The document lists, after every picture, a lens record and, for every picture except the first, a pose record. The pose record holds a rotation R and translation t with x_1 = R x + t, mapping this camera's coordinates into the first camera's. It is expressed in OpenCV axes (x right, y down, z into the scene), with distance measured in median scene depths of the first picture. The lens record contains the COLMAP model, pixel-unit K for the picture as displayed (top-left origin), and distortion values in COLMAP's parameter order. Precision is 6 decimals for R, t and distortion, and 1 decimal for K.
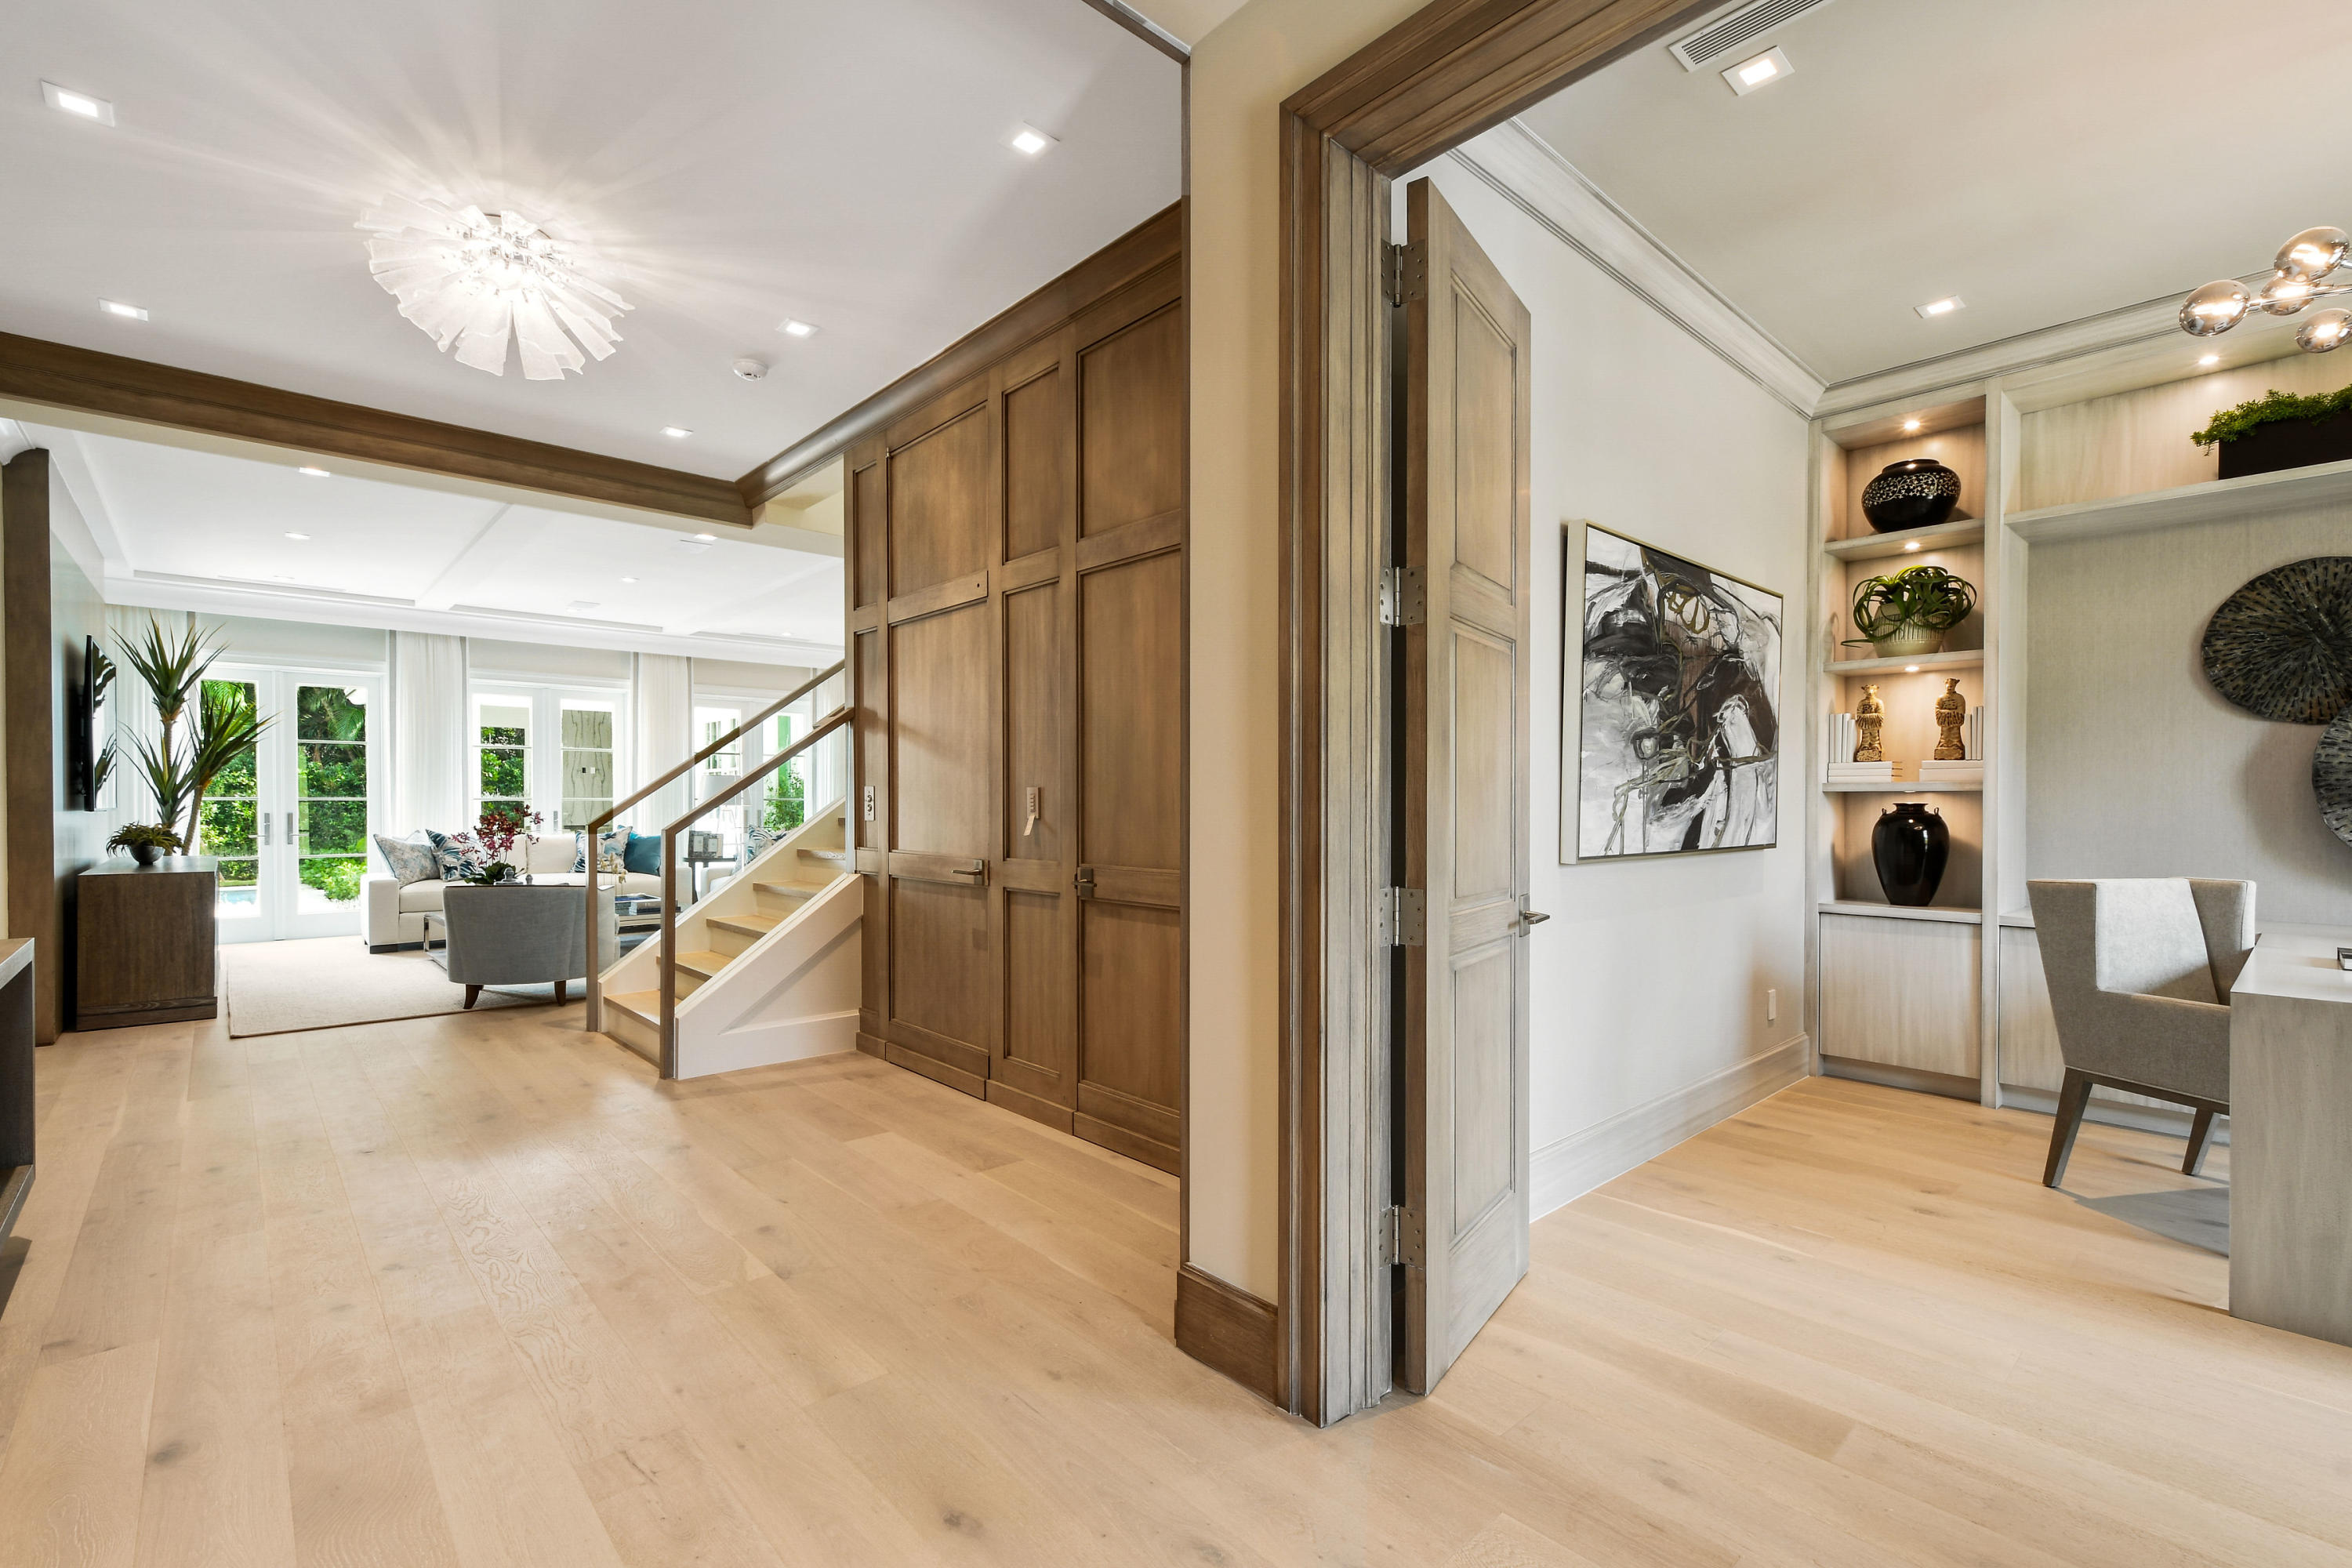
lens RADIAL K [[1048.6, 0, 1227.9], [0, 1048.6, 798.7], [0, 0, 1]] dist [0.010886, -0.002161]
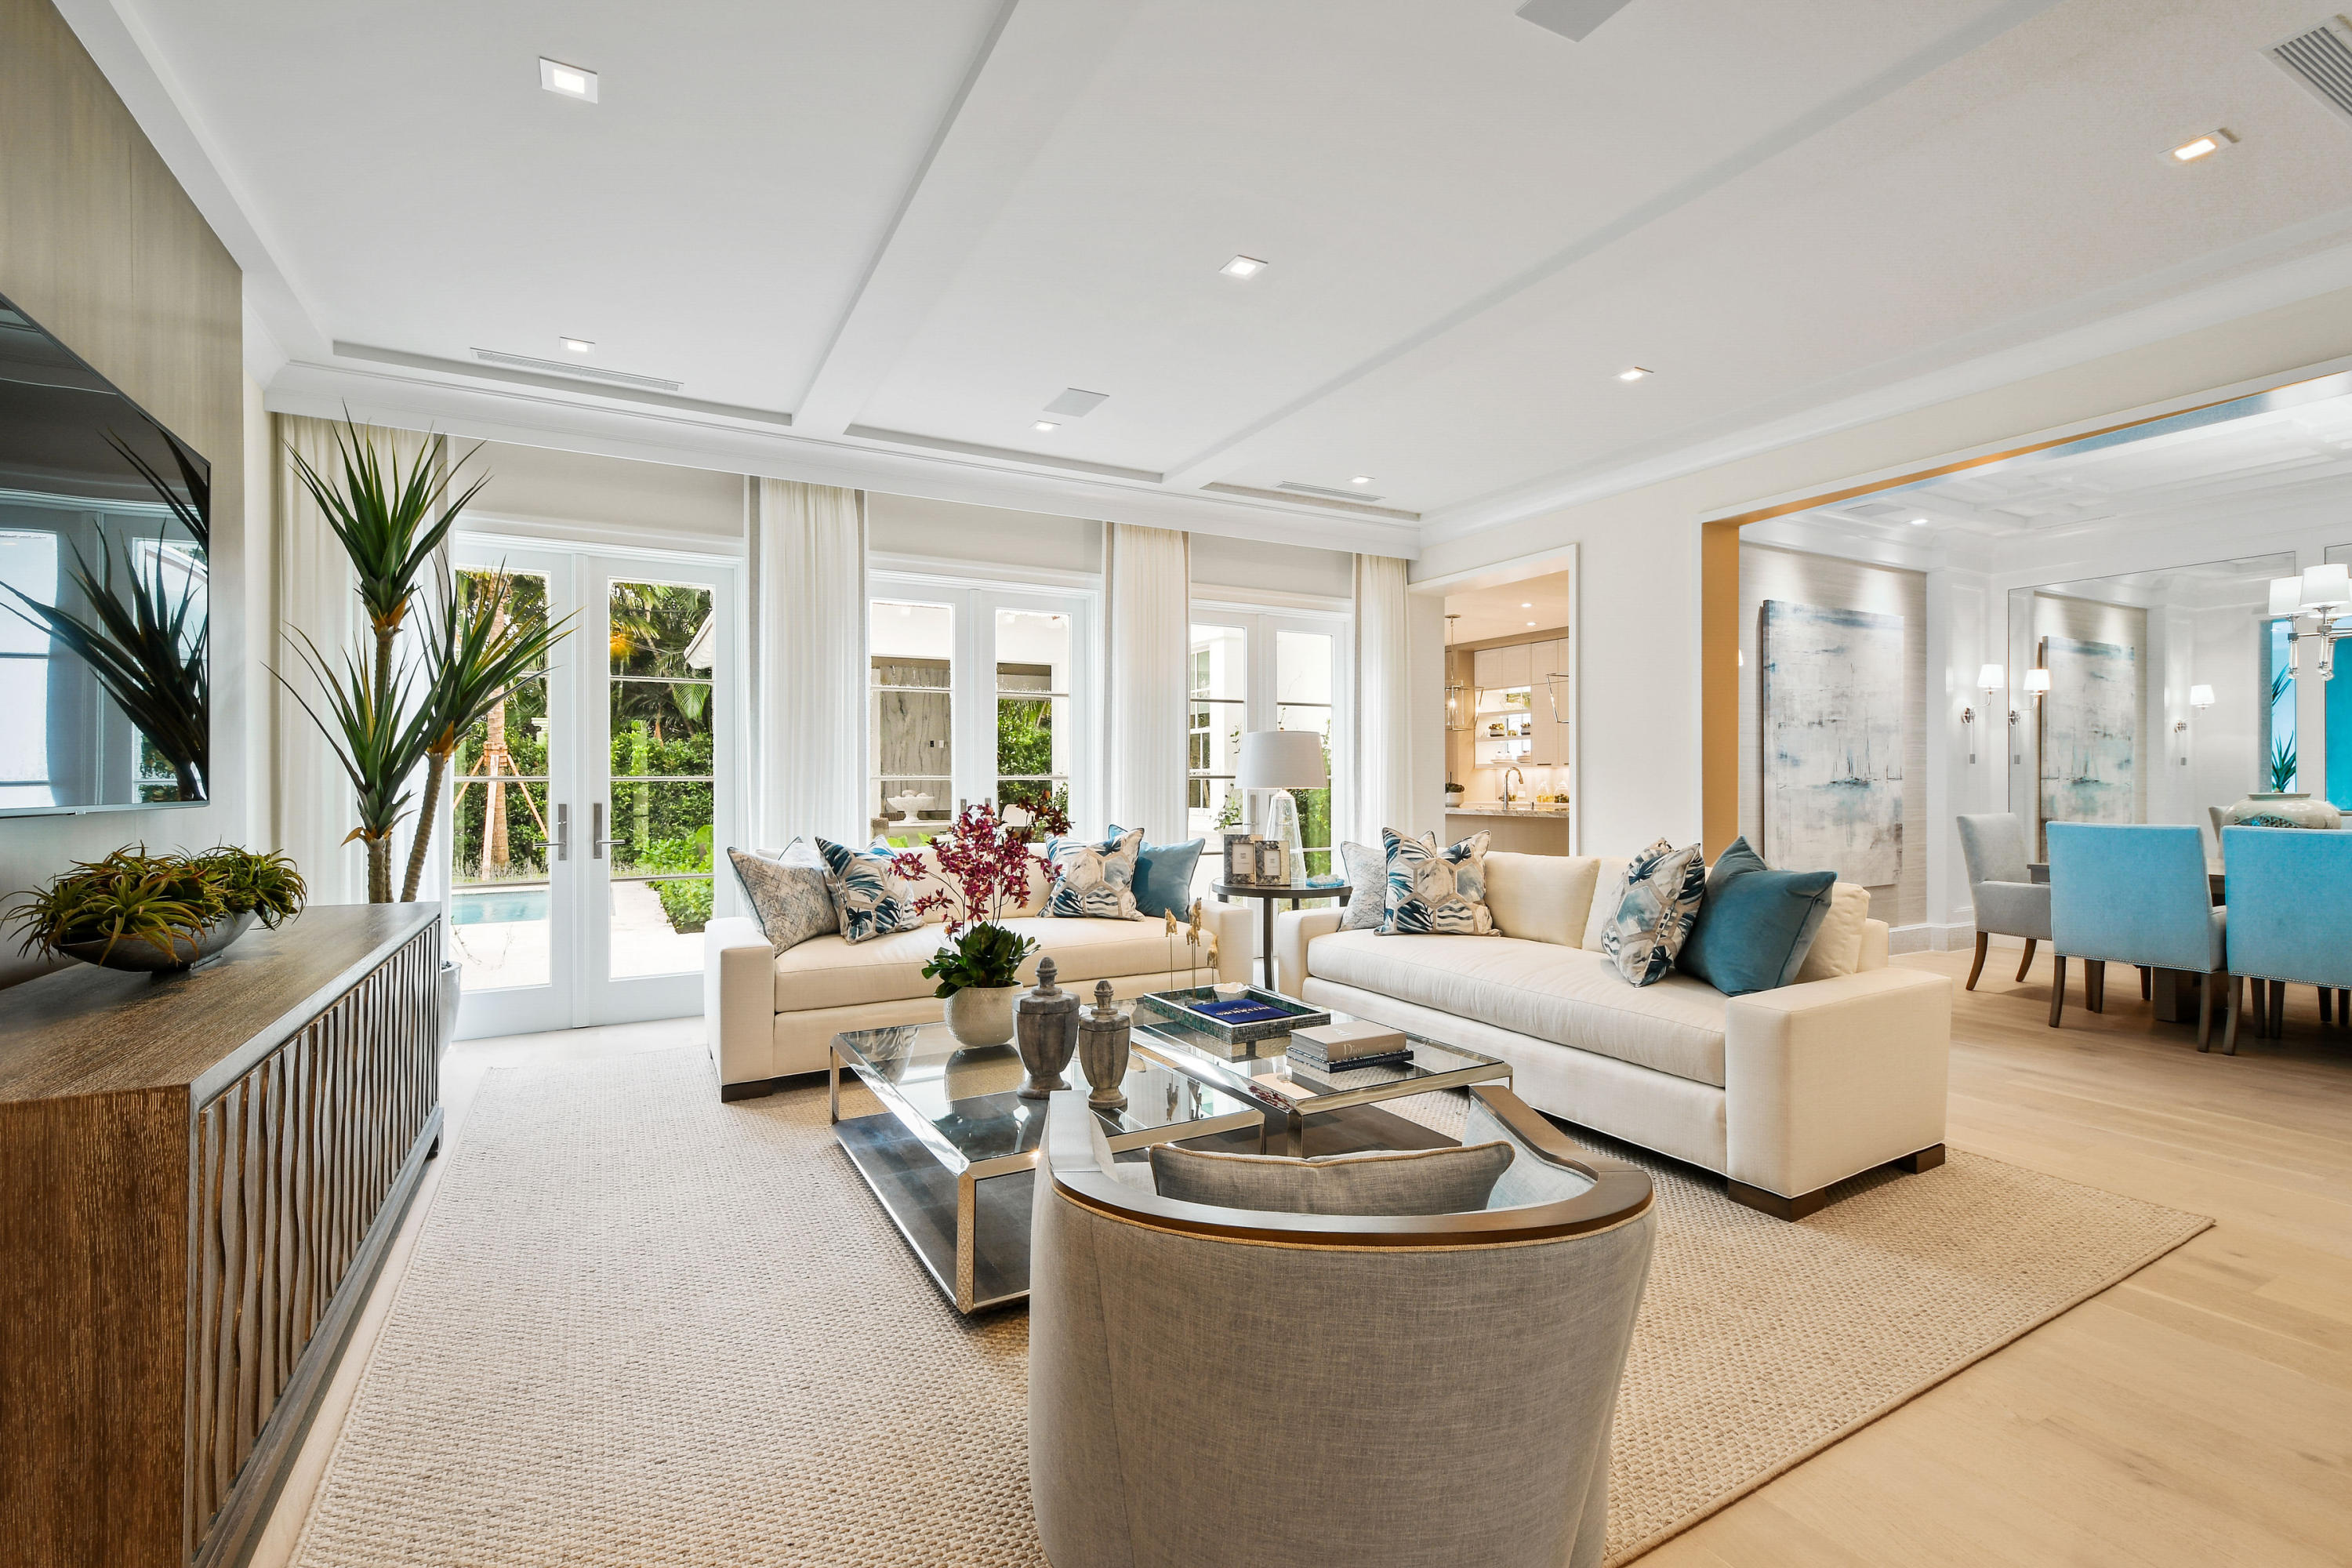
lens RADIAL K [[1048.6, 0, 1221.6], [0, 1048.6, 768.3], [0, 0, 1]] dist [0.010886, -0.002161]
pose [[0.975029, -0.006116, -0.221992, -0.487126], [0.004370, 0.999956, -0.008354, 0.000760], [0.222033, 0.007175, 0.975013, 0.585003]]
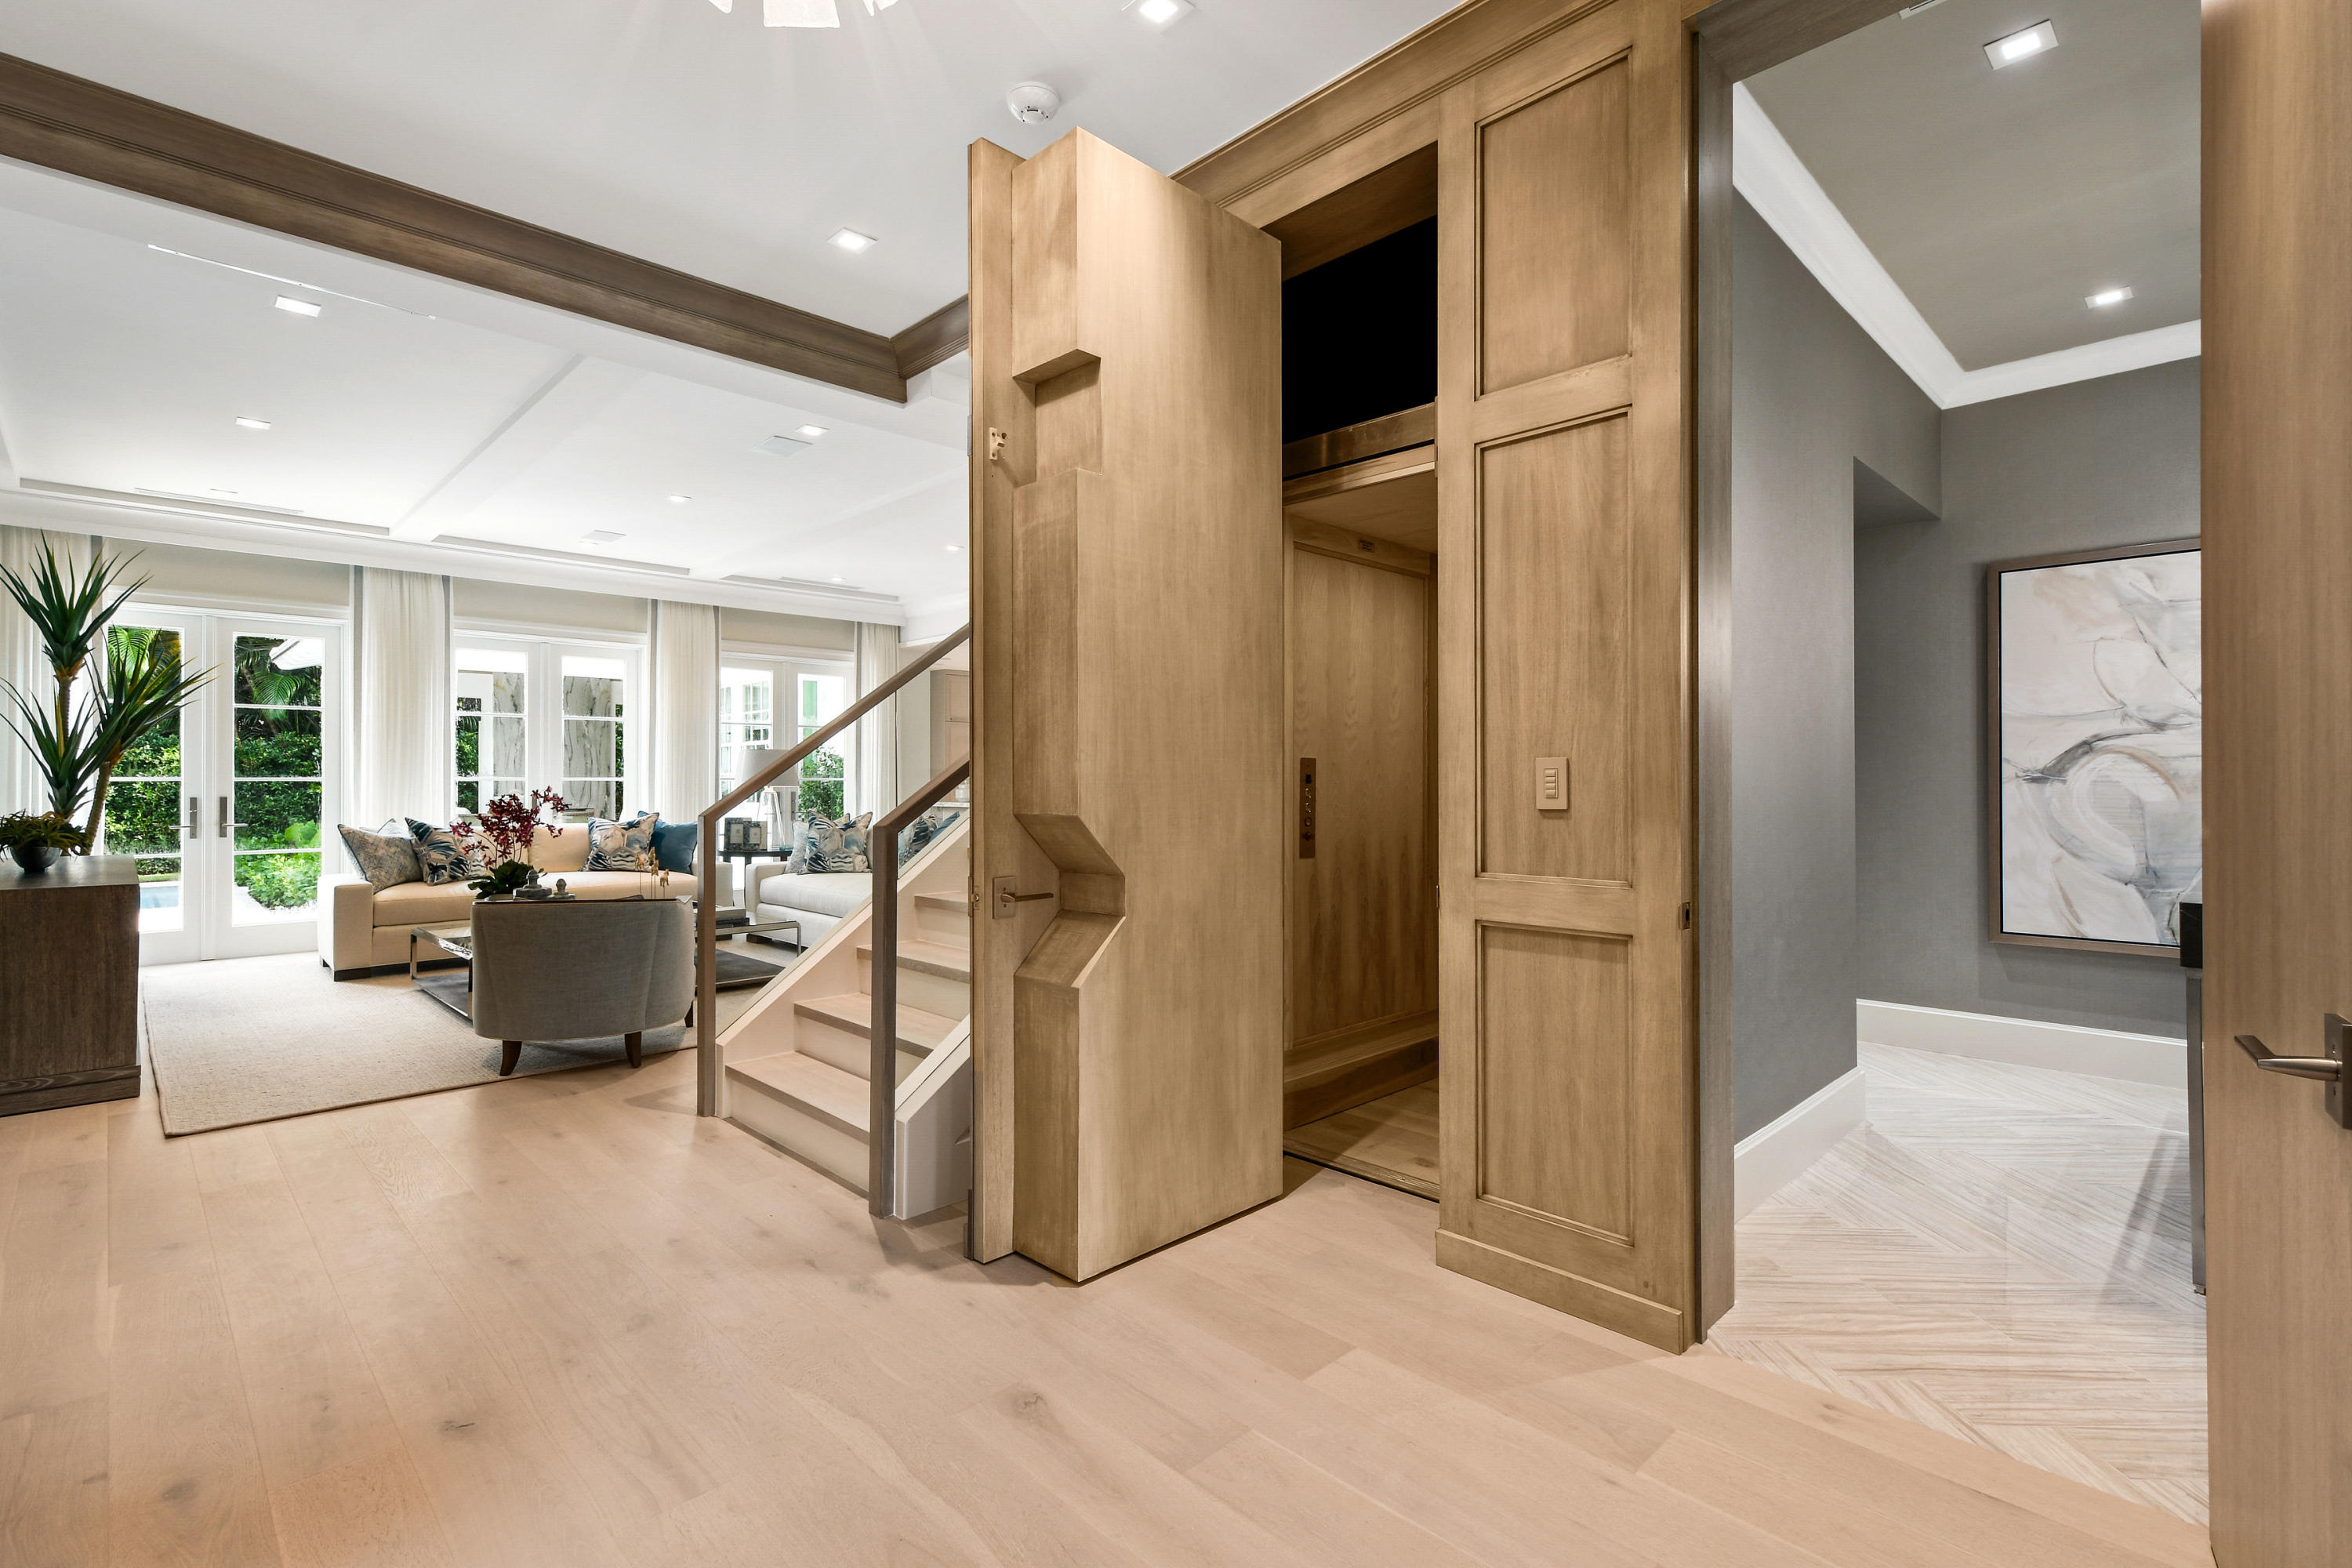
lens RADIAL K [[1048.6, 0, 1197.9], [0, 1048.6, 766.4], [0, 0, 1]] dist [0.010886, -0.002161]
pose [[0.999267, -0.000924, 0.038258, -0.216298], [0.001329, 0.999943, -0.010560, -0.000093], [-0.038246, 0.010603, 0.999212, 0.208171]]
